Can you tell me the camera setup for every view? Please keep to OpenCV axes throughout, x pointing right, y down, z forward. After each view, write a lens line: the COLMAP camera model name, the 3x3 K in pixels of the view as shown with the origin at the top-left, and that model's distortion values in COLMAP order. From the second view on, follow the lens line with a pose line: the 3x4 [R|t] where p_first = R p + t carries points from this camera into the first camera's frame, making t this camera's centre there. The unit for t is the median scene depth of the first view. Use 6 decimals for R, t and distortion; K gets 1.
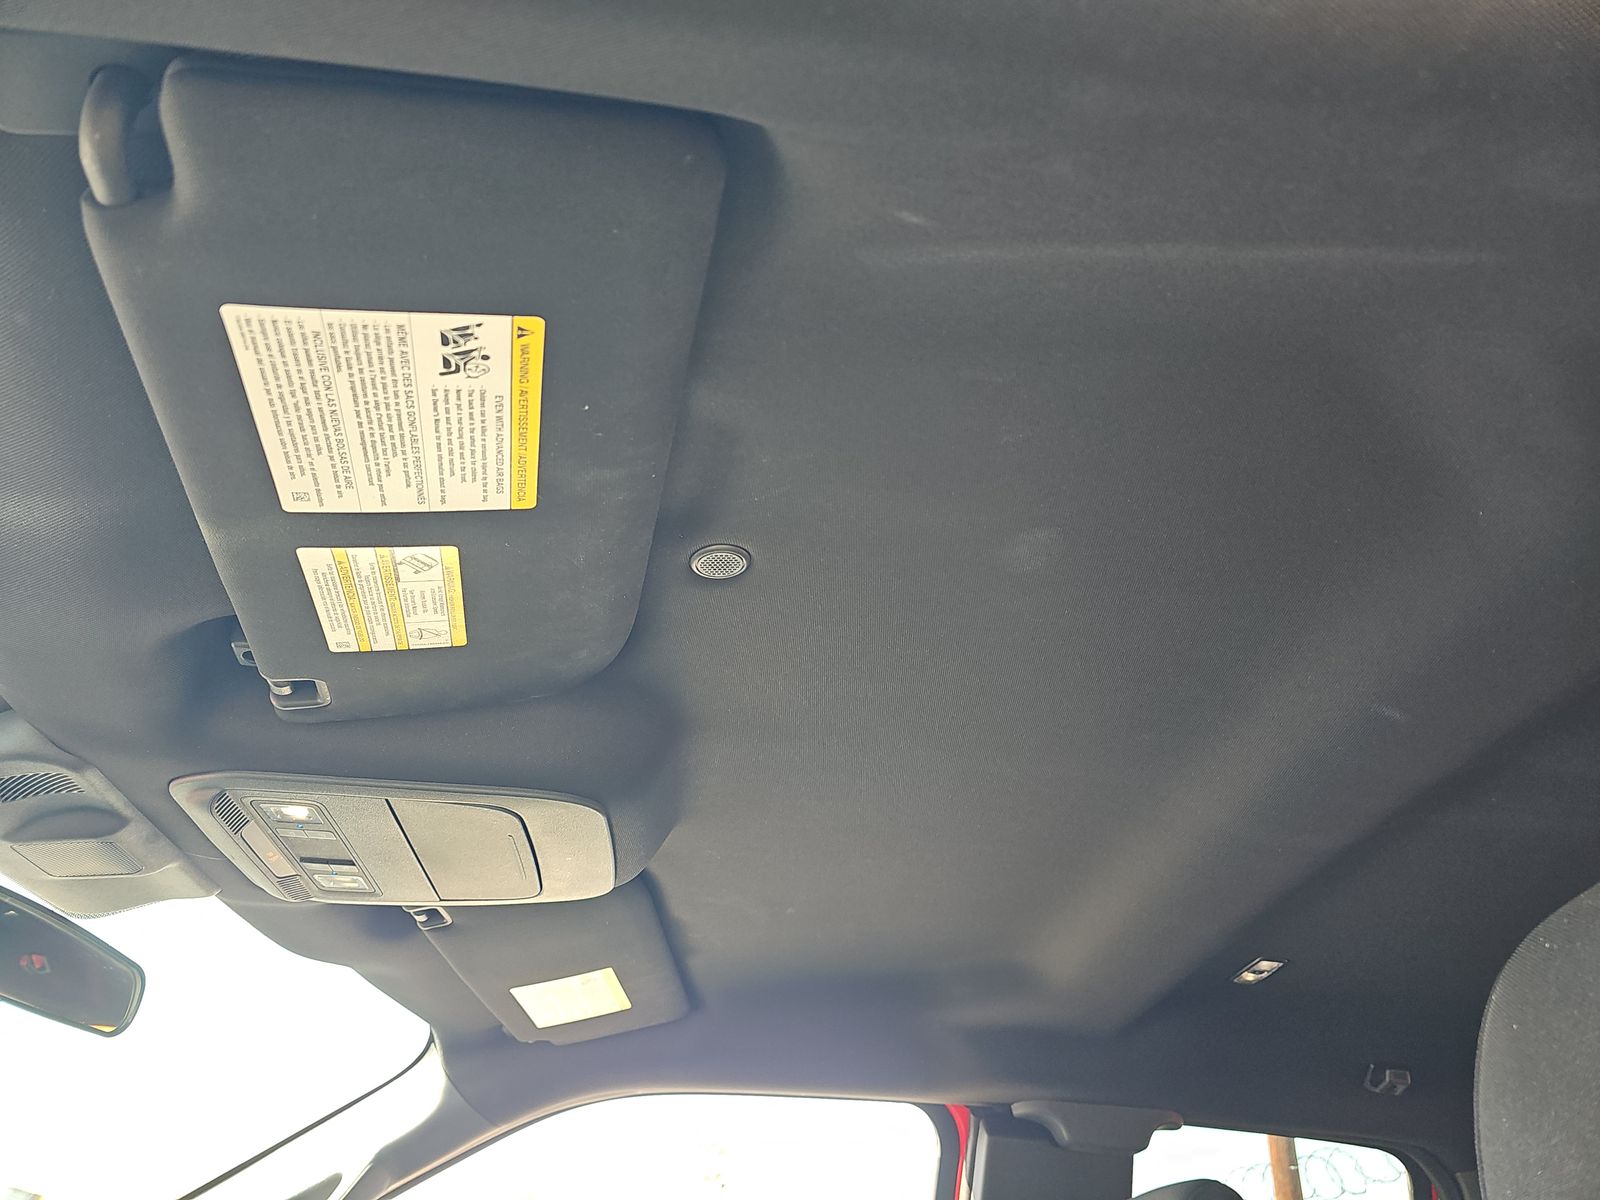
lens RADIAL K [[1068.8, 0, 810.0], [0, 1068.8, 613.0], [0, 0, 1]] dist [0.045919, -0.055294]
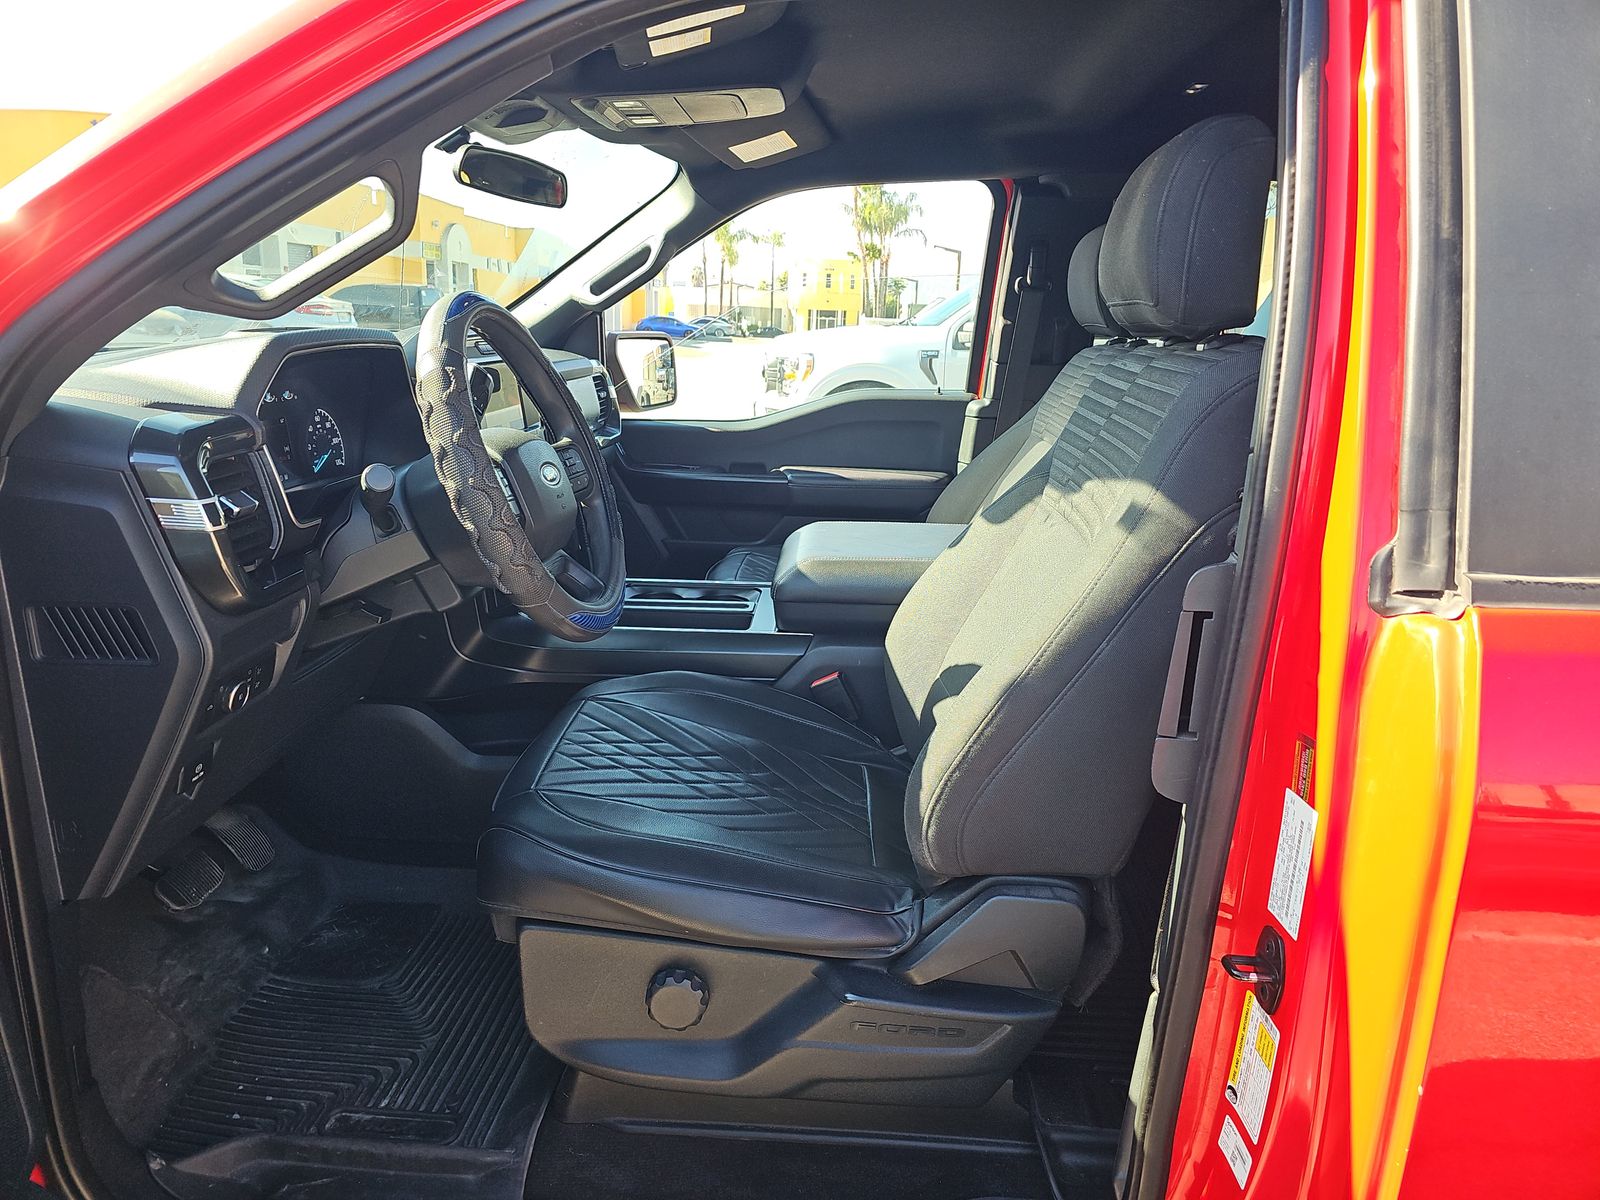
lens RADIAL K [[1068.8, 0, 810.0], [0, 1068.8, 613.0], [0, 0, 1]] dist [0.045919, -0.055294]
pose [[0.989509, -0.017541, -0.143403, 0.078361], [0.120935, 0.643600, 0.755747, -0.418497], [0.079037, -0.765161, 0.638970, -0.604553]]
